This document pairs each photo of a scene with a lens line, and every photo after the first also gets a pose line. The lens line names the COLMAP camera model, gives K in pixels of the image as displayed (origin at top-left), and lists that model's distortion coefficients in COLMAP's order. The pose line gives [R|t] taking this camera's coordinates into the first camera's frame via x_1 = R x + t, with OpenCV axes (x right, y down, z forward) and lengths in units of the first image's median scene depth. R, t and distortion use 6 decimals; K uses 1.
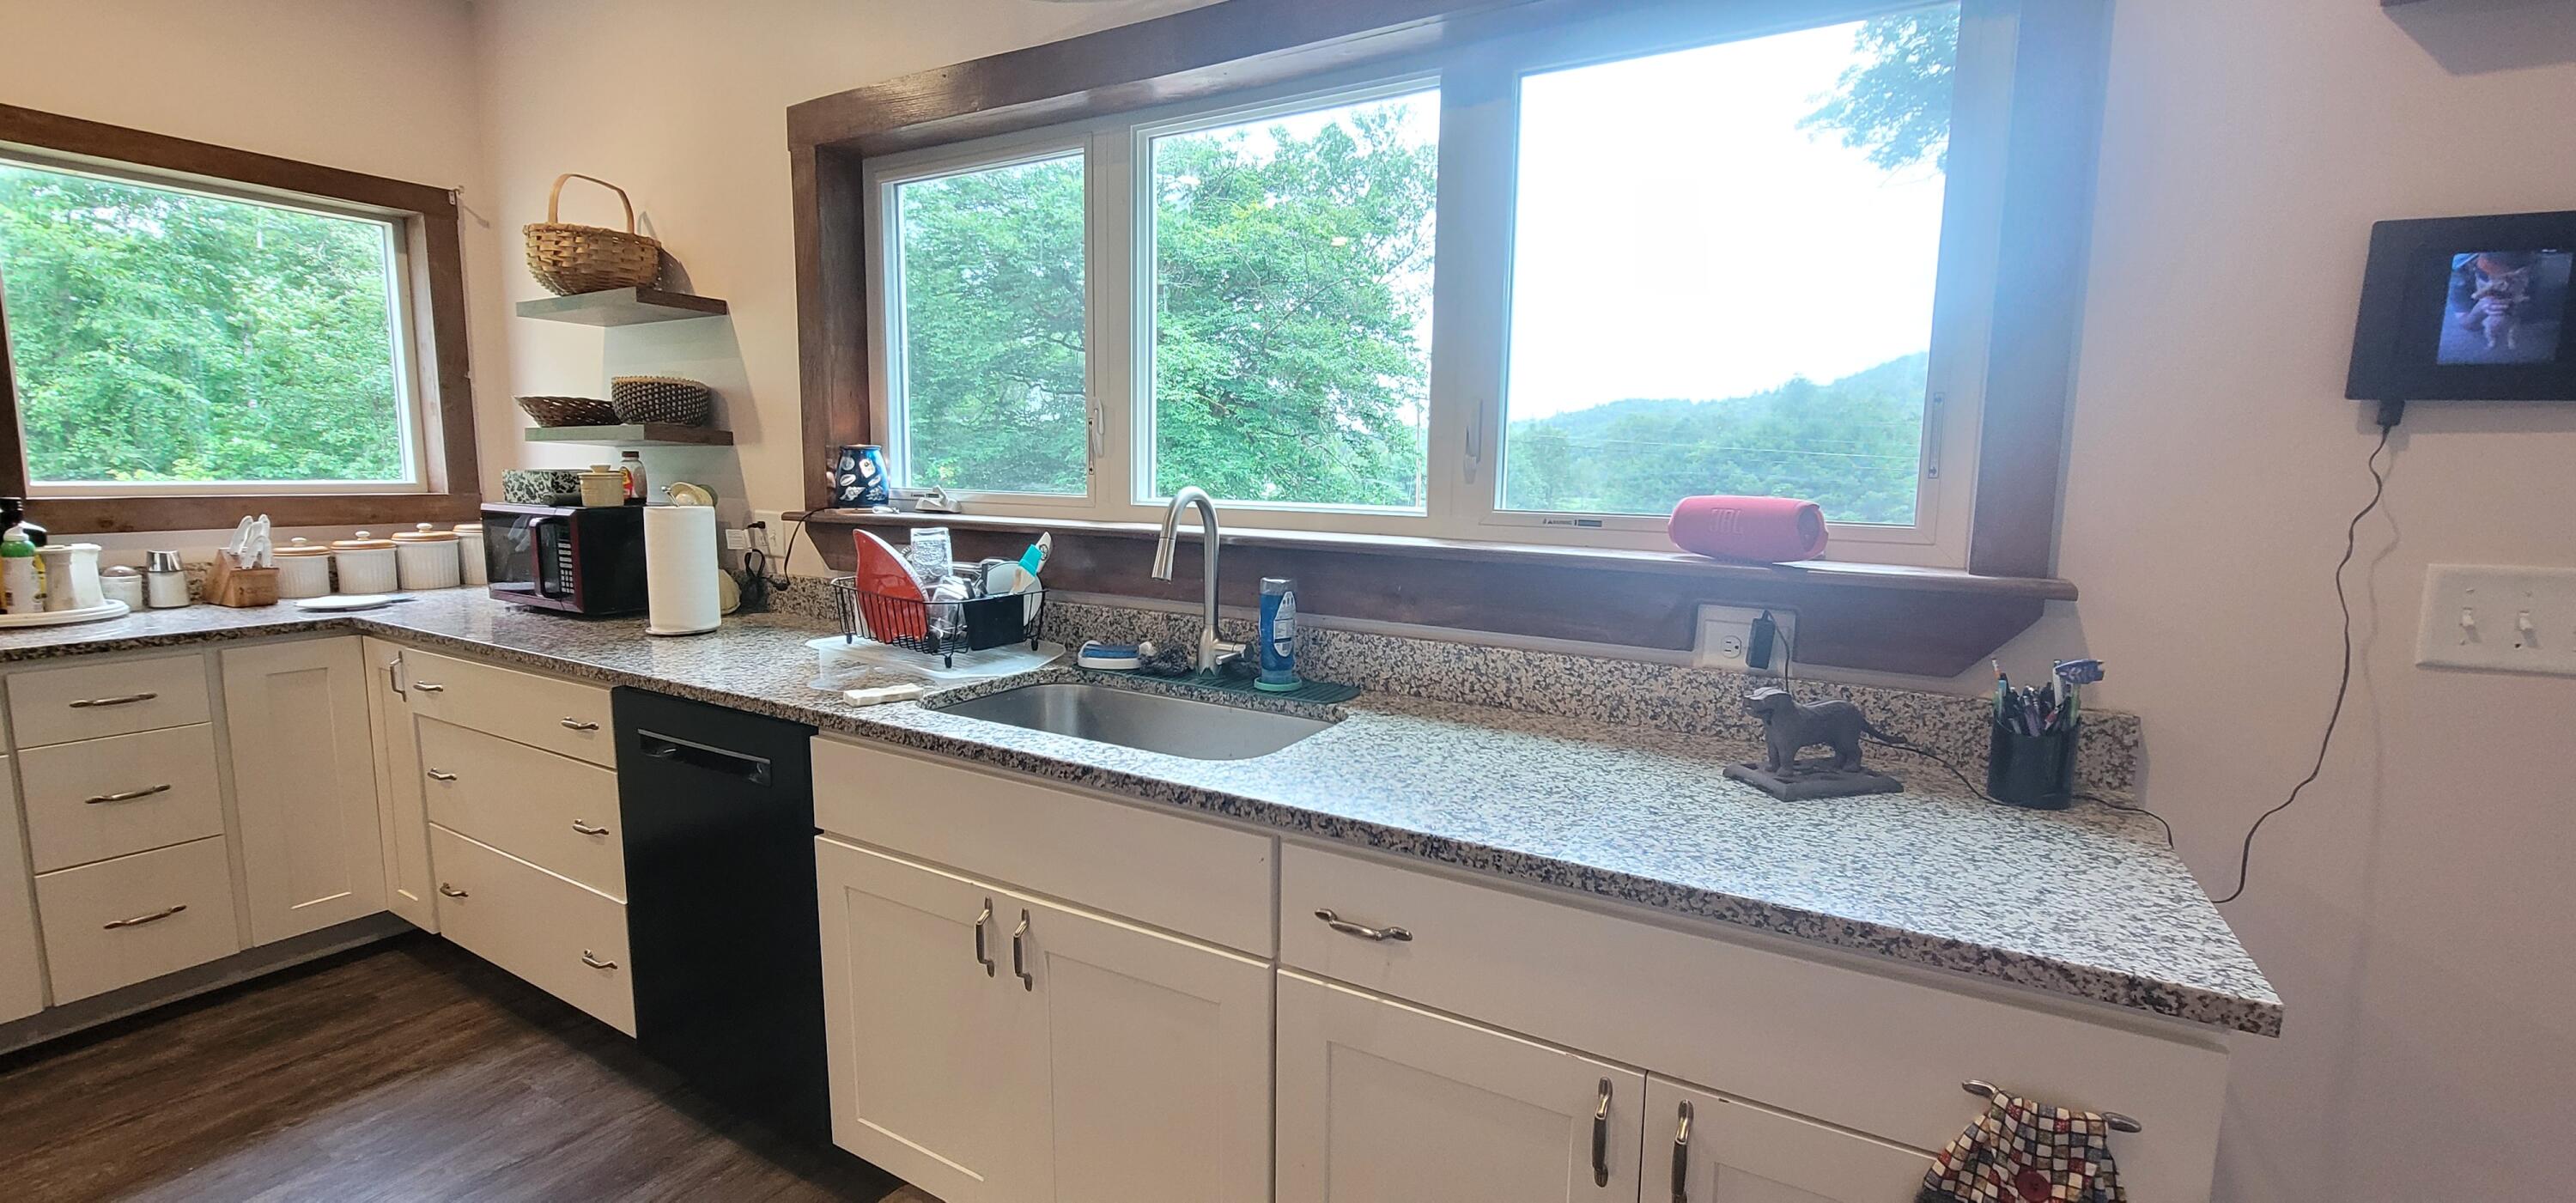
lens RADIAL K [[1049.6, 0, 1285.3], [0, 1049.6, 601.9], [0, 0, 1]] dist [-0.010631, 0.004490]
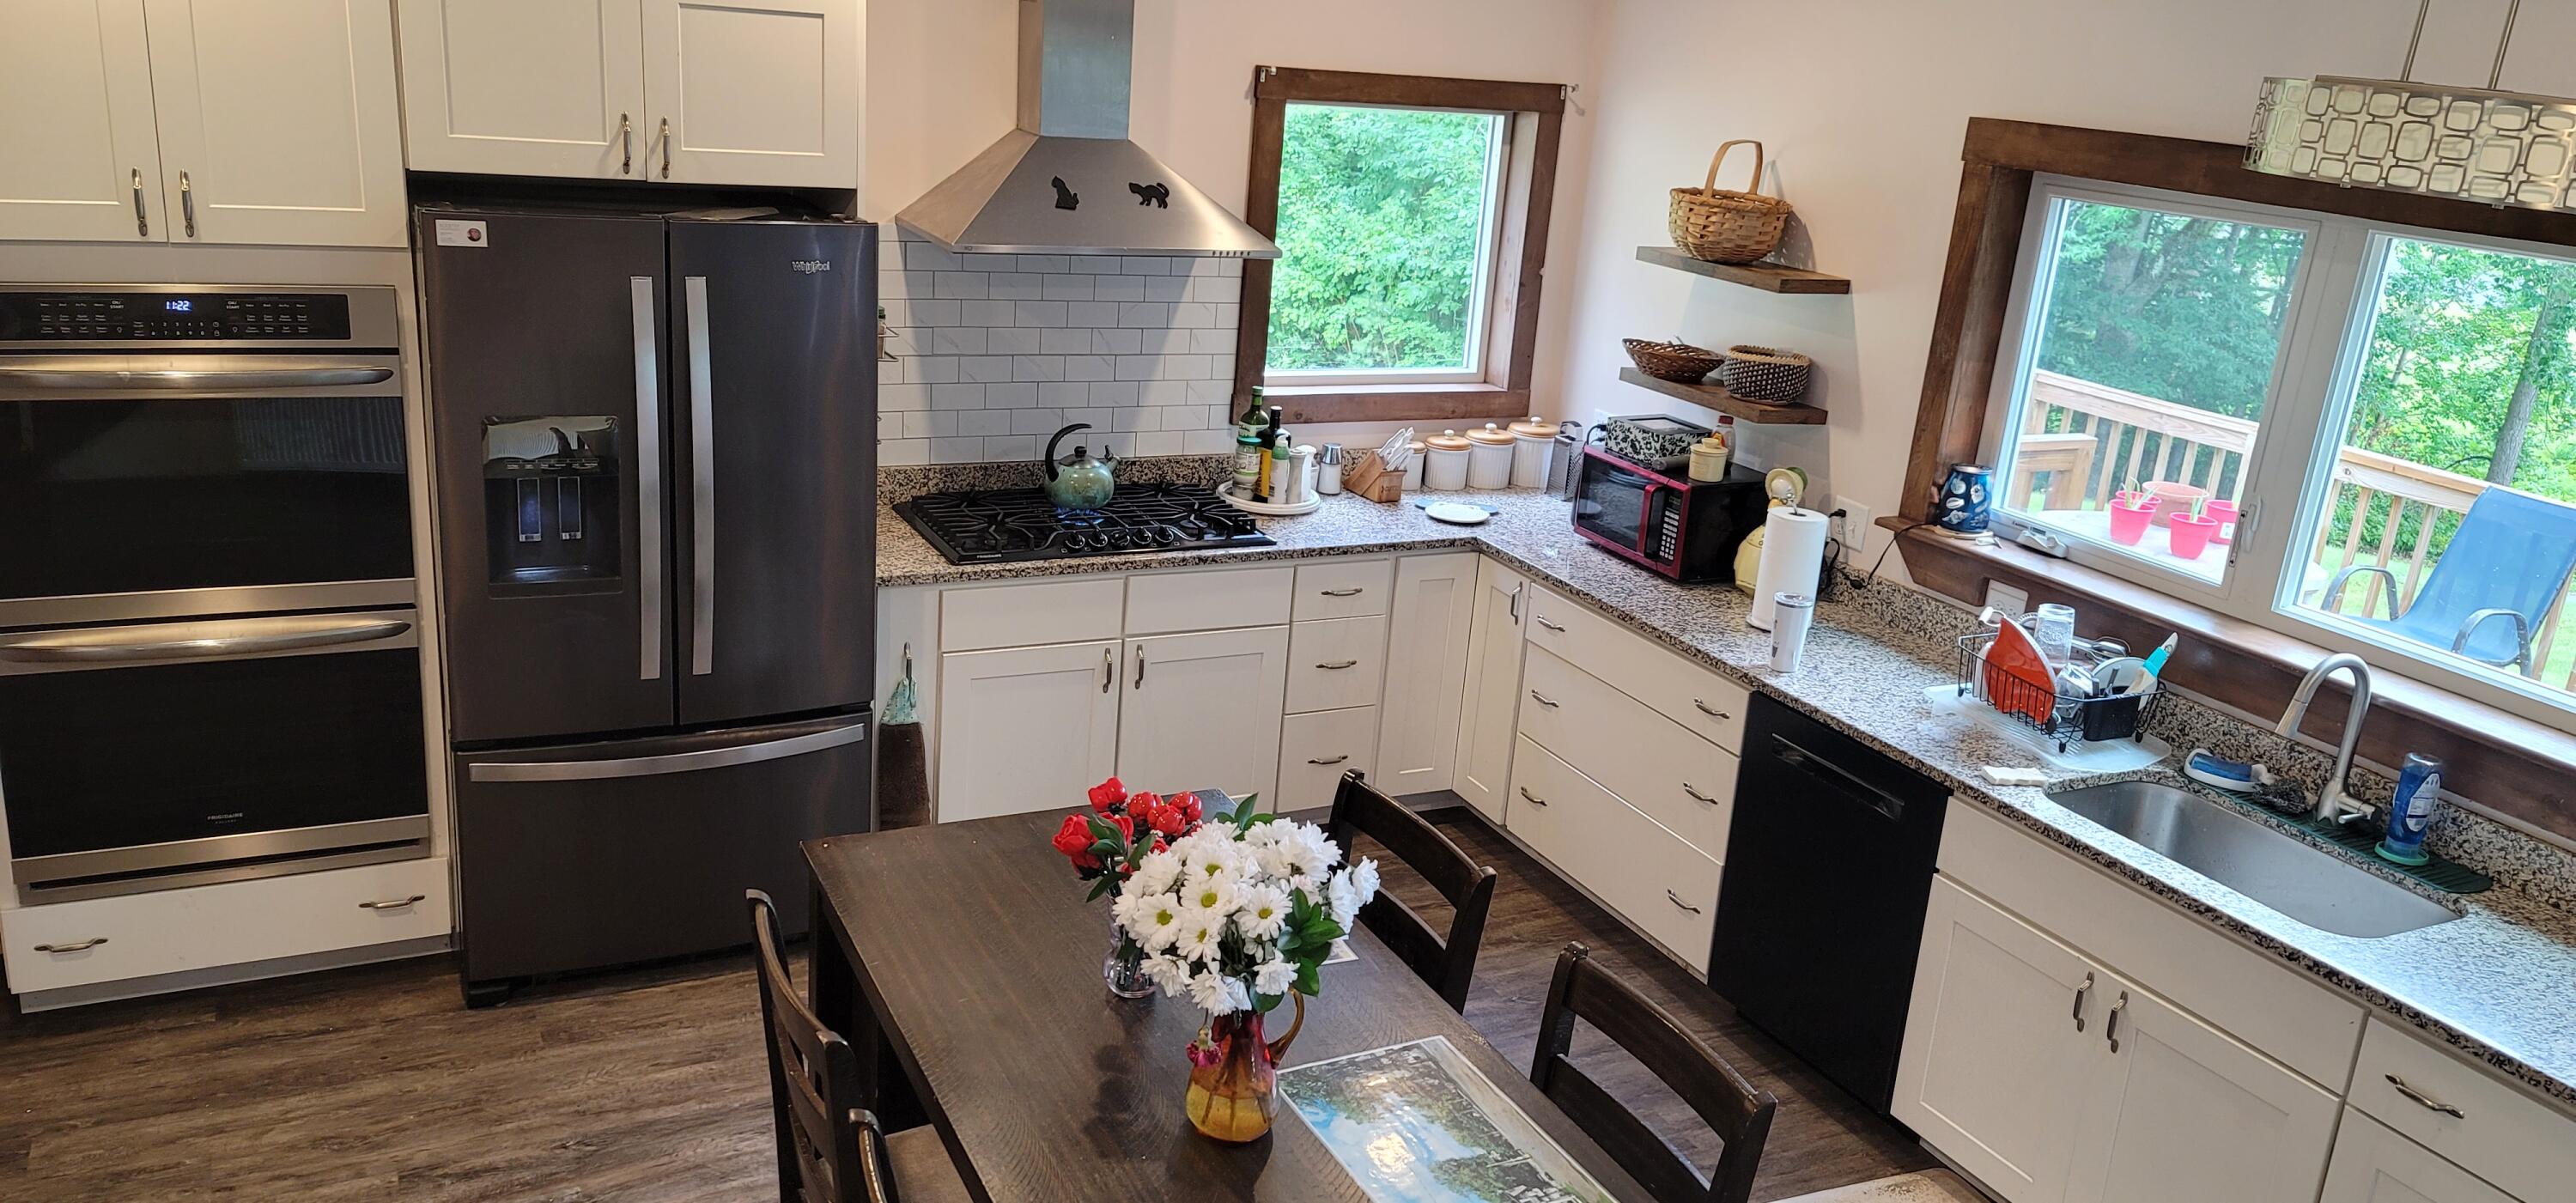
lens RADIAL K [[1887.1, 0, 1309.7], [0, 1887.1, 607.5], [0, 0, 1]] dist [0.068518, -0.041017]
pose [[0.842893, 0.211036, -0.494971, -0.024938], [-0.135891, 0.973549, 0.183672, -0.331888], [0.520640, -0.087554, 0.849275, -1.059649]]
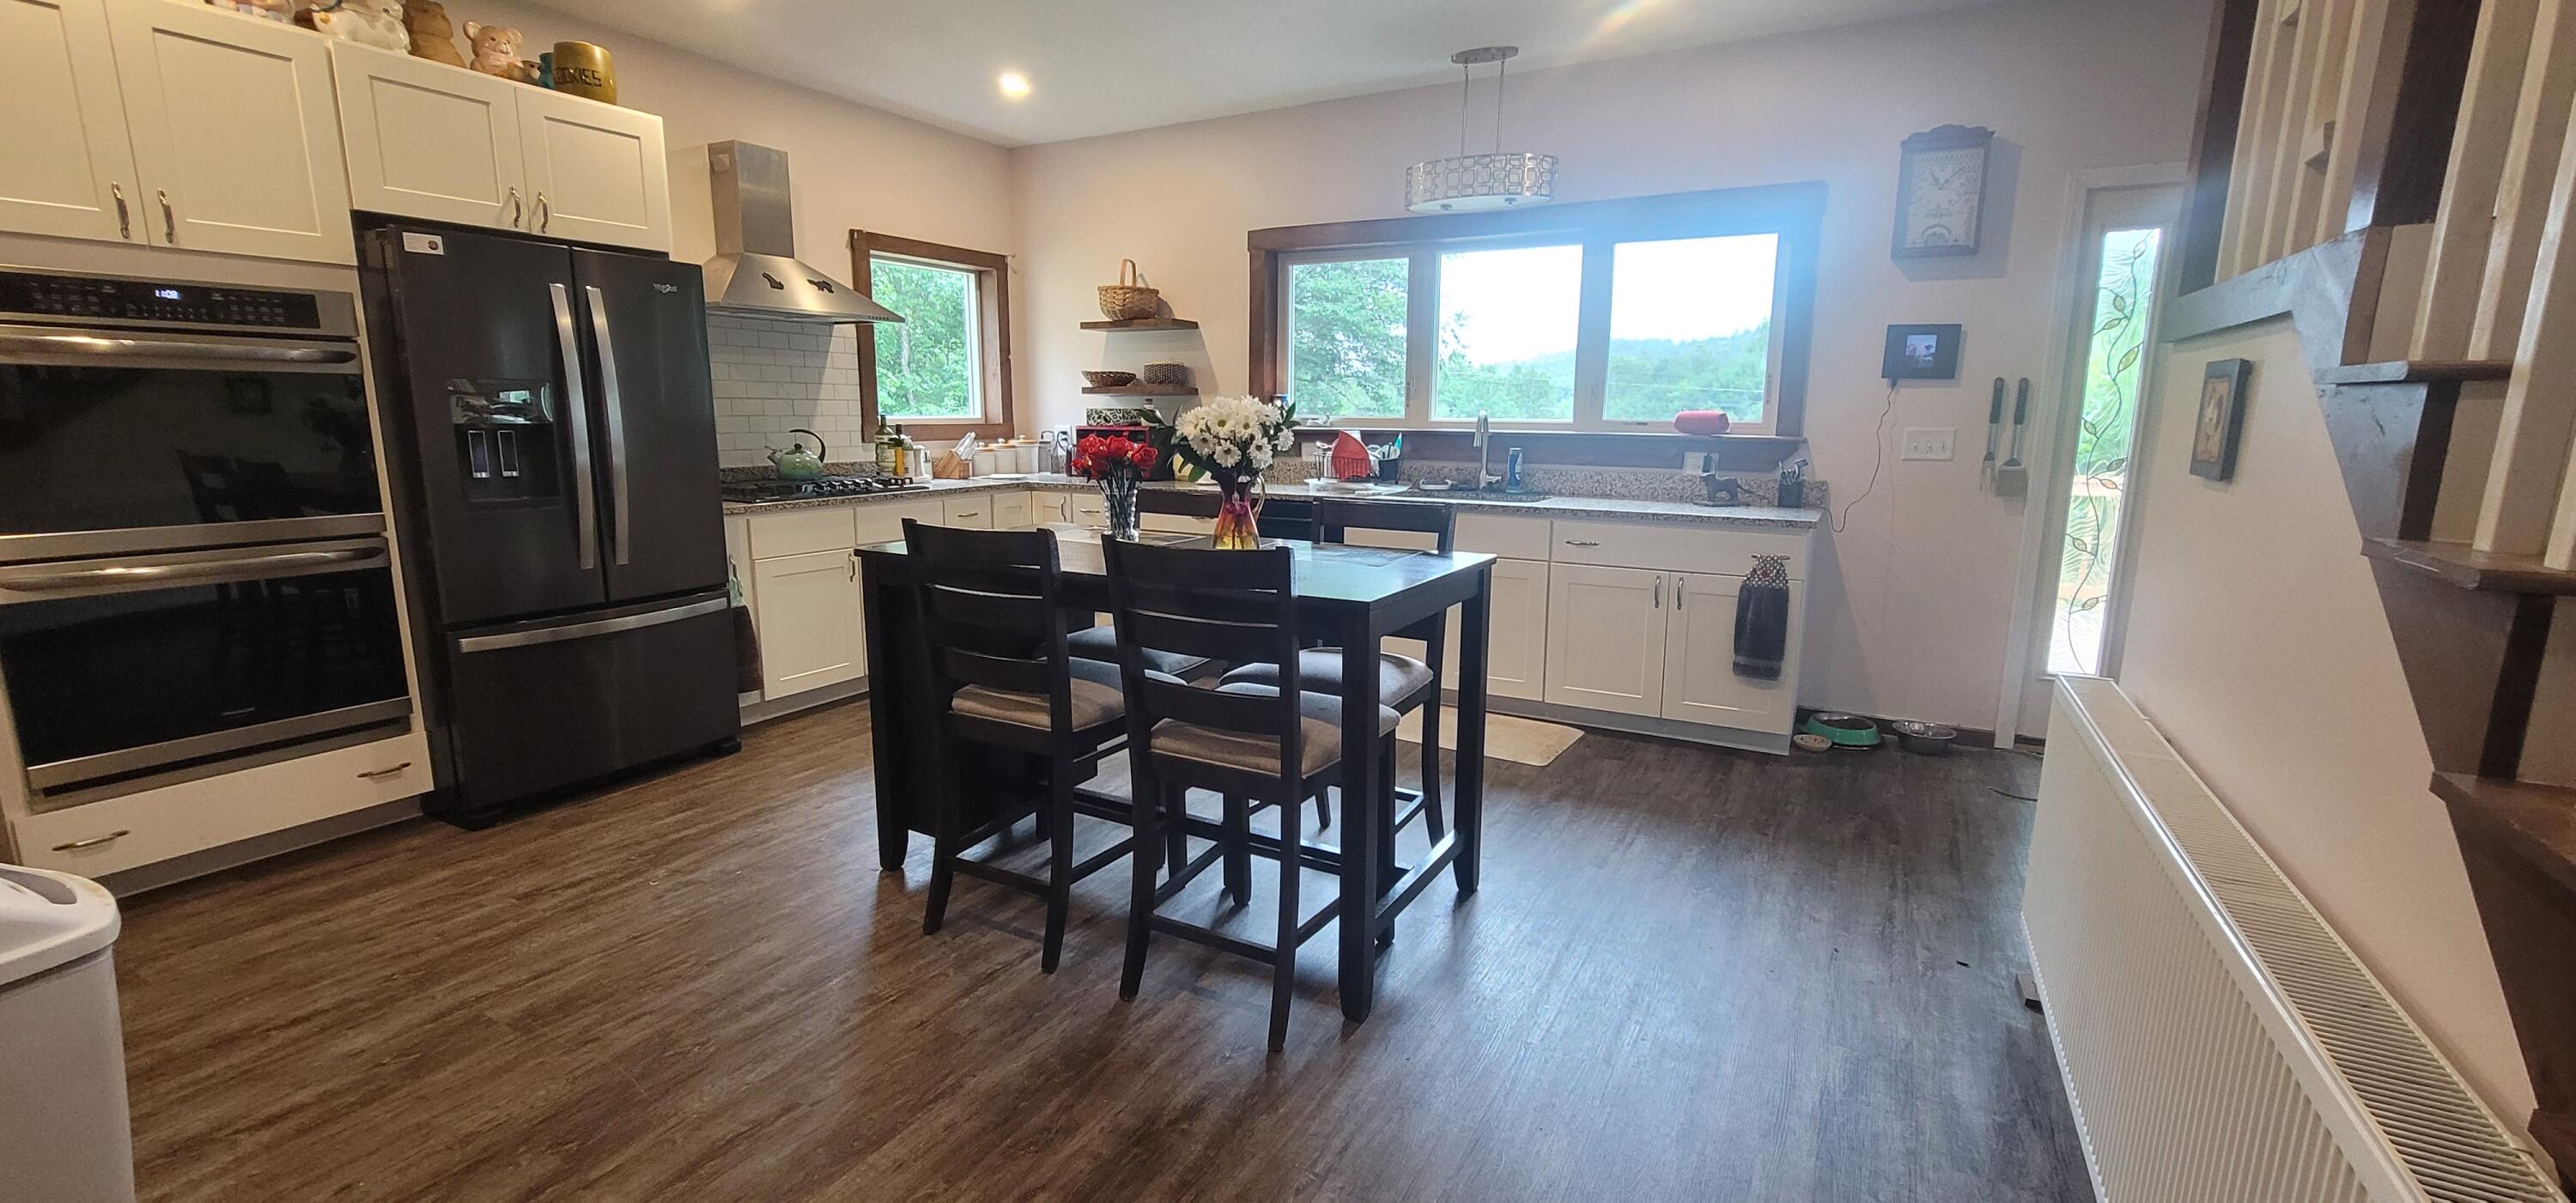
lens RADIAL K [[1049.6, 0, 1285.8], [0, 1049.6, 601.0], [0, 0, 1]] dist [-0.010631, 0.004490]
pose [[0.999772, -0.012054, 0.017608, -0.546989], [0.011141, 0.998634, 0.051048, 0.188461], [-0.018200, -0.050840, 0.998541, -1.355196]]
